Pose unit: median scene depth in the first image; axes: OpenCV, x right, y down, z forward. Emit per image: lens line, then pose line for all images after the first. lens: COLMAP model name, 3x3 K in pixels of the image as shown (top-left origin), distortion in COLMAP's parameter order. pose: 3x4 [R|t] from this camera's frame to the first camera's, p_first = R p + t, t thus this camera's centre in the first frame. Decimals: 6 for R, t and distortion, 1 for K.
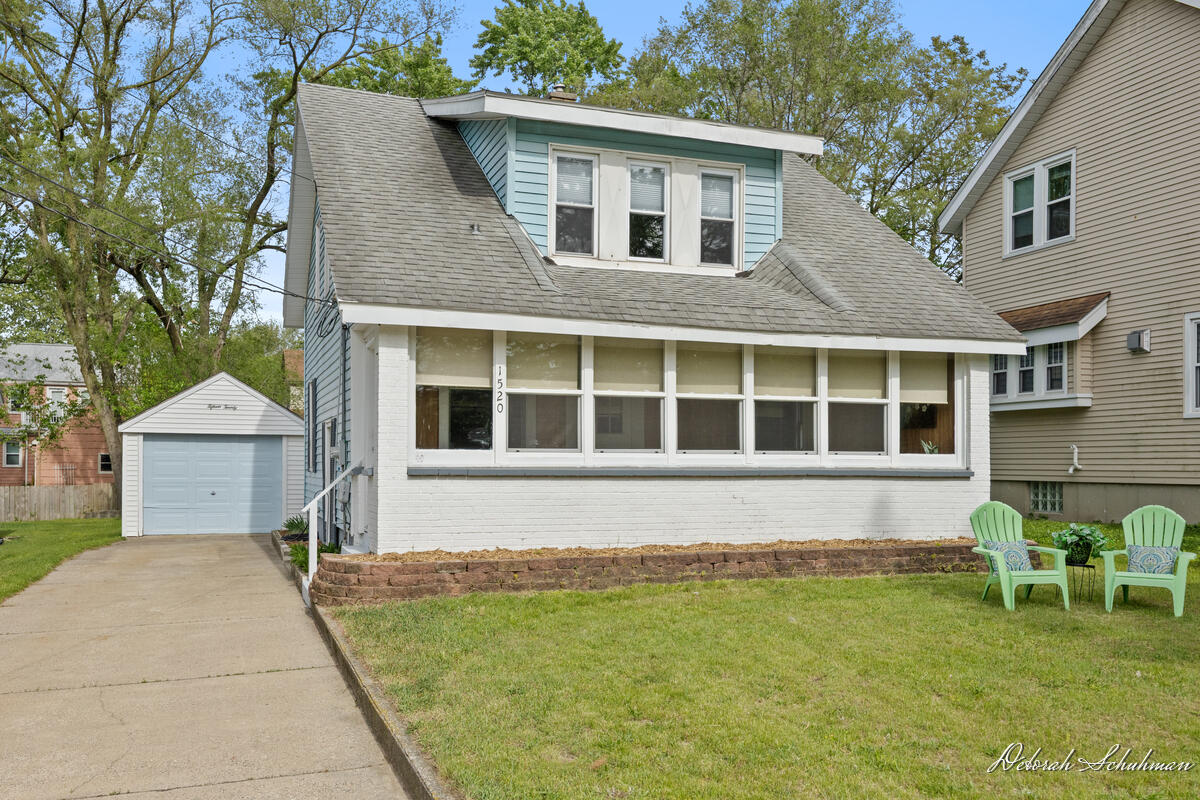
lens RADIAL K [[1027.2, 0, 600.0], [0, 1027.2, 400.0], [0, 0, 1]] dist [-0.002389, 0.005011]
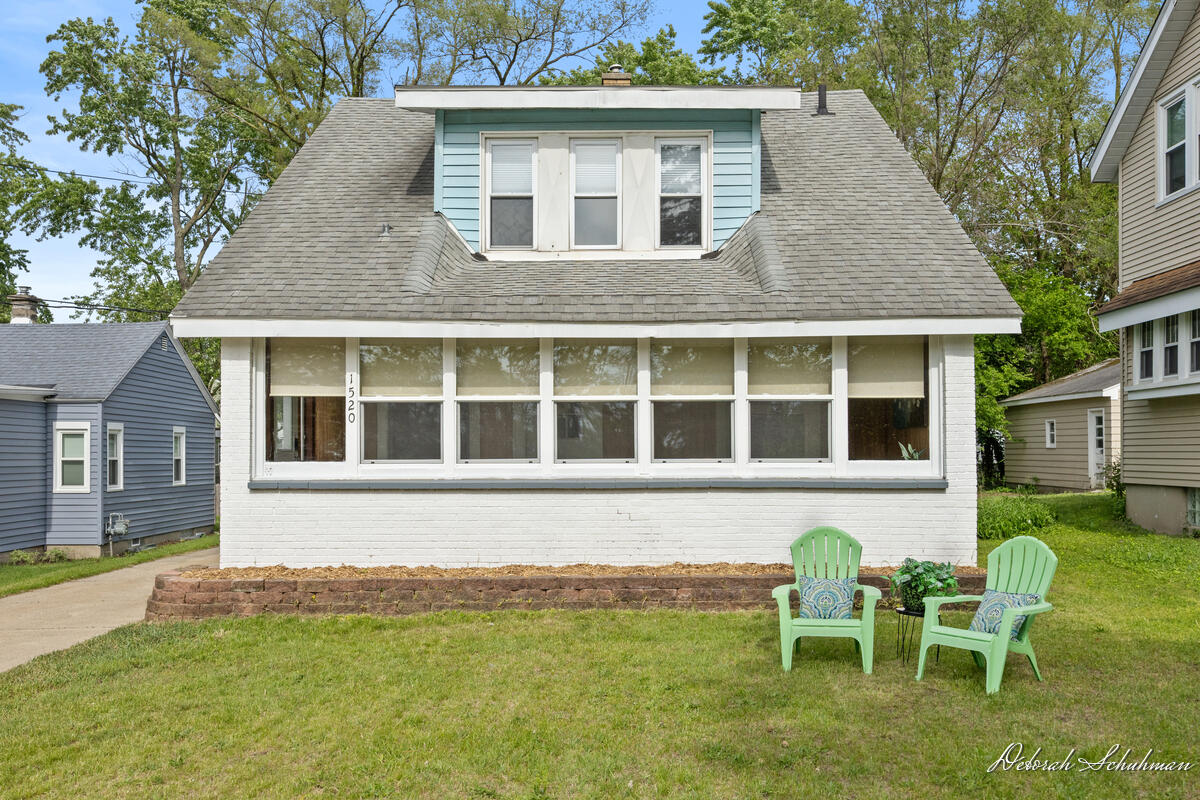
lens RADIAL K [[1027.2, 0, 600.0], [0, 1027.2, 400.0], [0, 0, 1]] dist [-0.002389, 0.005011]
pose [[0.940973, -0.025803, -0.337498, 0.398844], [0.028254, 0.999598, 0.002352, -0.004091], [0.337301, -0.011749, 0.941323, 0.162766]]
